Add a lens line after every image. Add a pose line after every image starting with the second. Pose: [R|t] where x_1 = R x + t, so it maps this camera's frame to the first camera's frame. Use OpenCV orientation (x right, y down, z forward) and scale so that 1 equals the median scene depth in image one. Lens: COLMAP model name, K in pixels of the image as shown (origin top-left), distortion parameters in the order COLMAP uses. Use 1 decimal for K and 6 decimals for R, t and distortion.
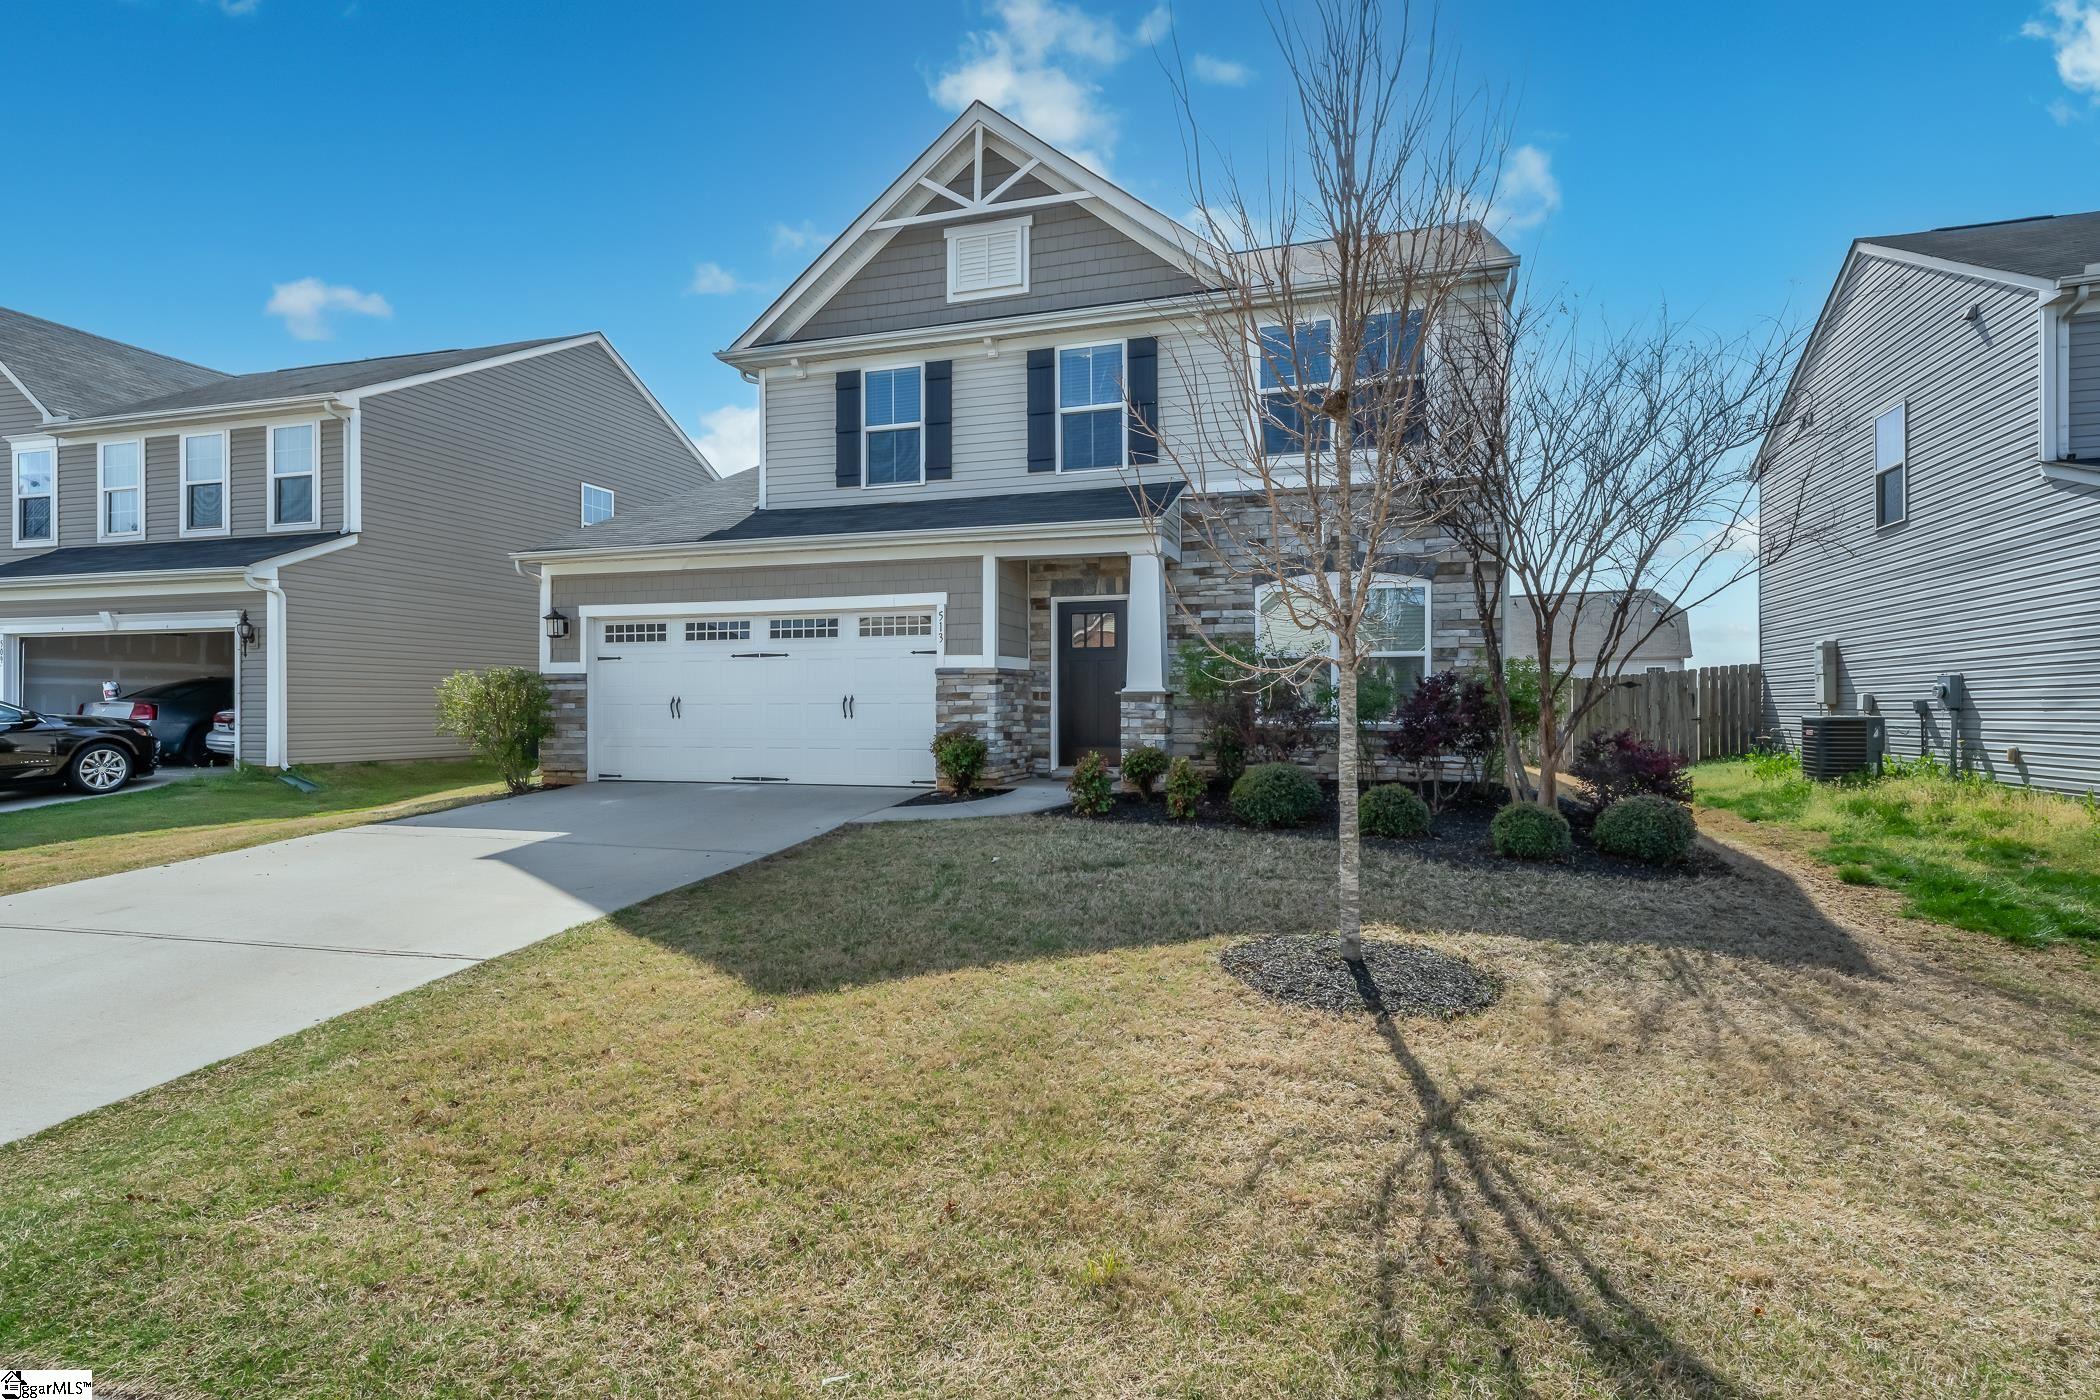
lens RADIAL K [[1026.5, 0, 1042.0], [0, 1026.5, 712.9], [0, 0, 1]] dist [0.009559, -0.000352]
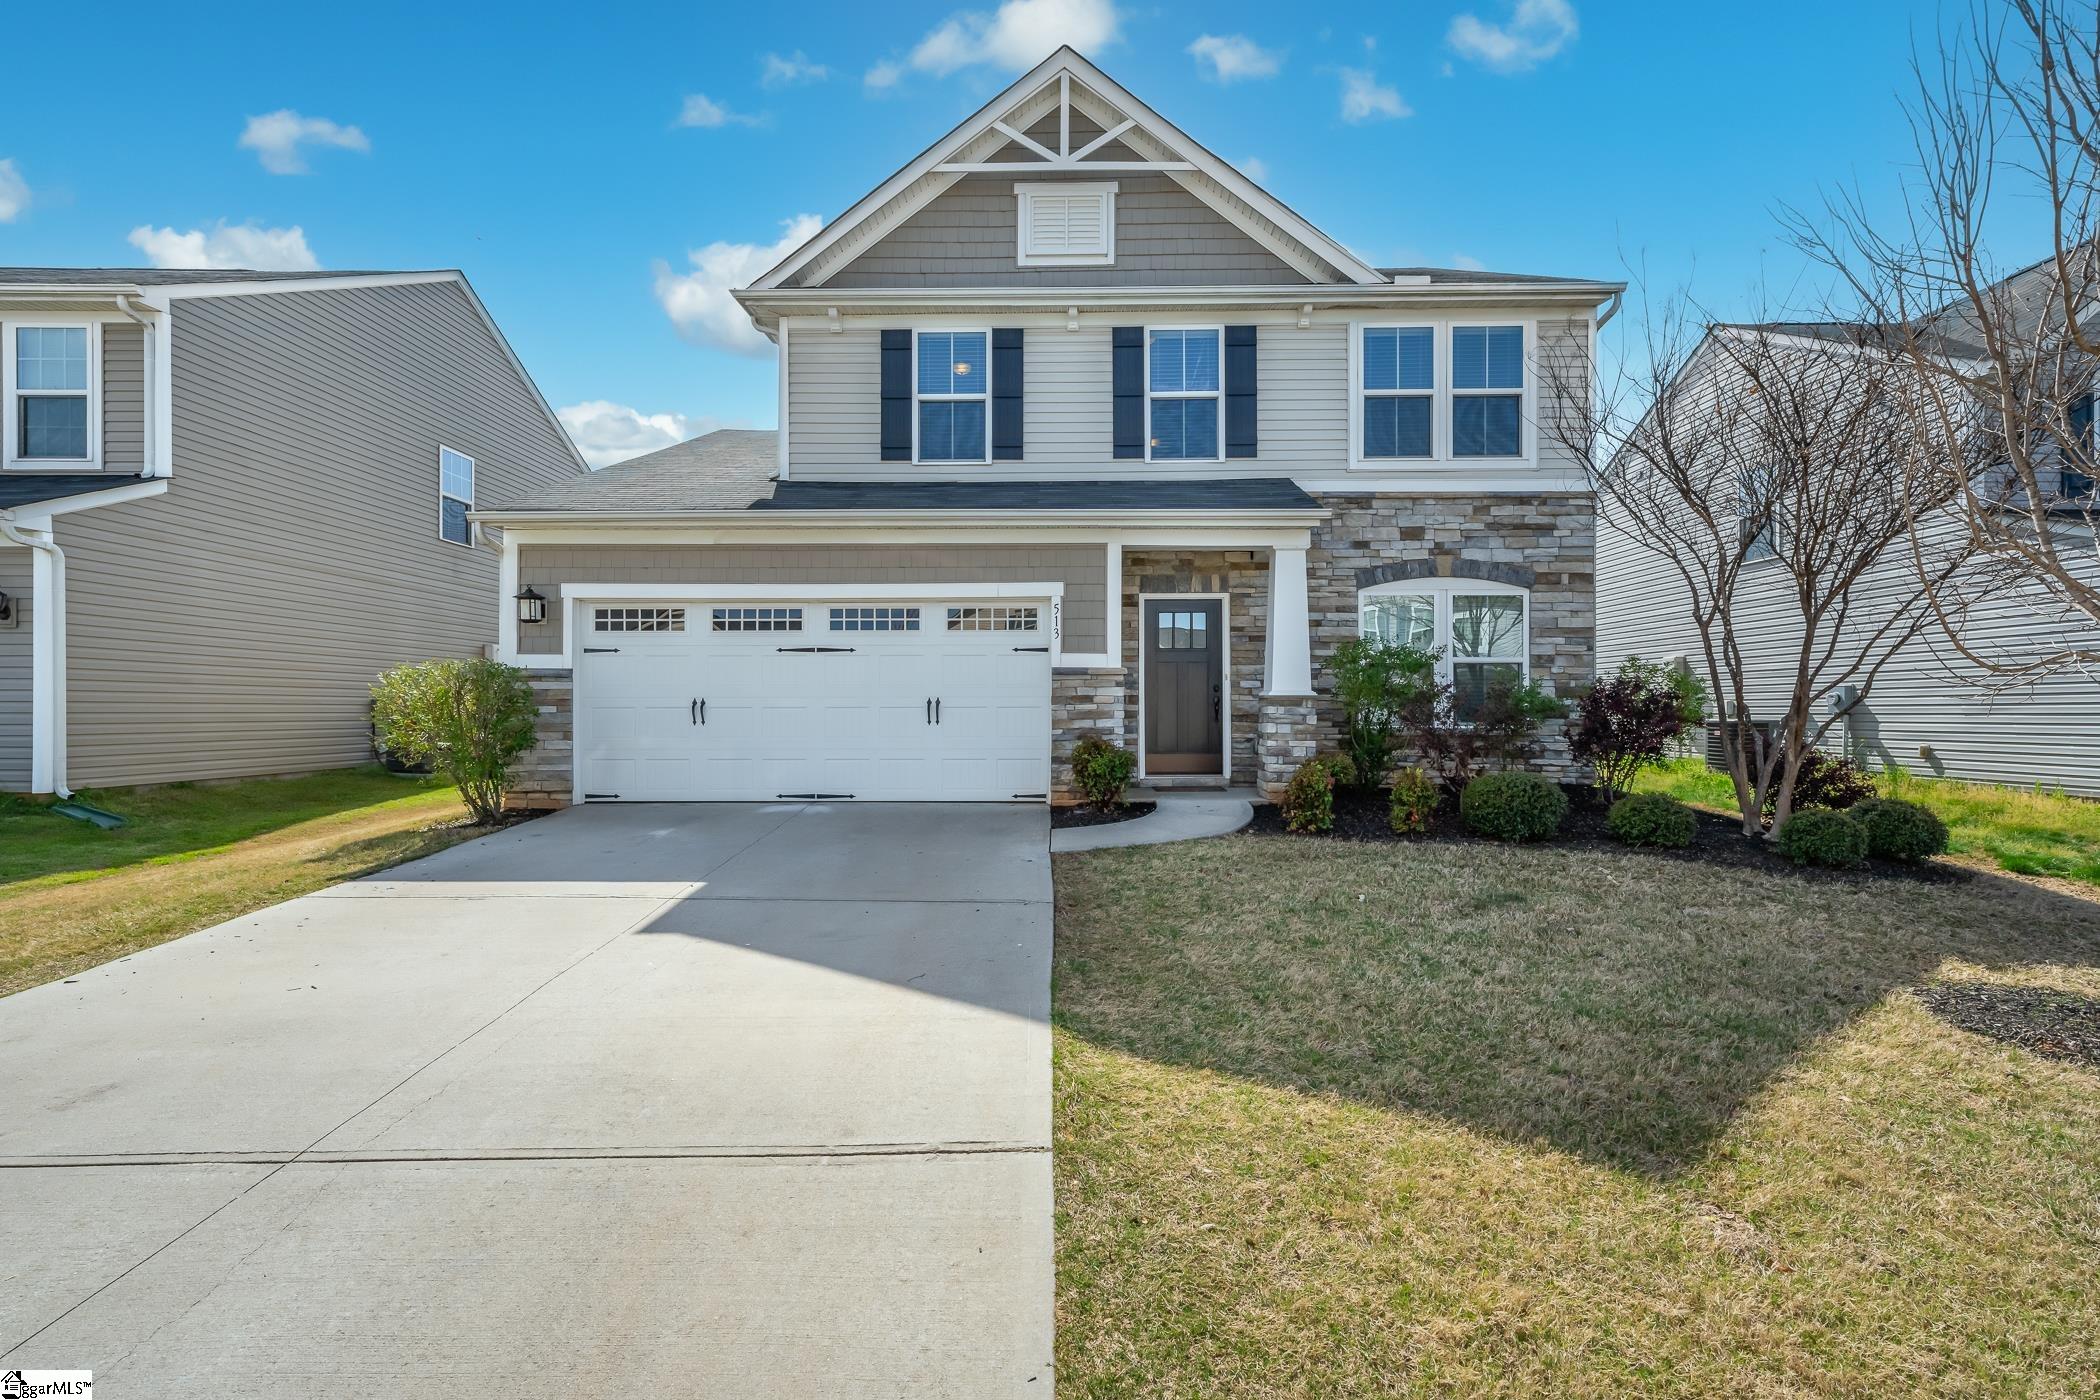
lens RADIAL K [[946.2, 0, 1131.3], [0, 946.2, 713.1], [0, 0, 1]] dist [0.004381, 0.000521]
pose [[0.959220, 0.000278, 0.282660, -0.242688], [0.000253, 0.999998, -0.001841, -0.002520], [-0.282660, 0.001838, 0.959219, 0.179137]]
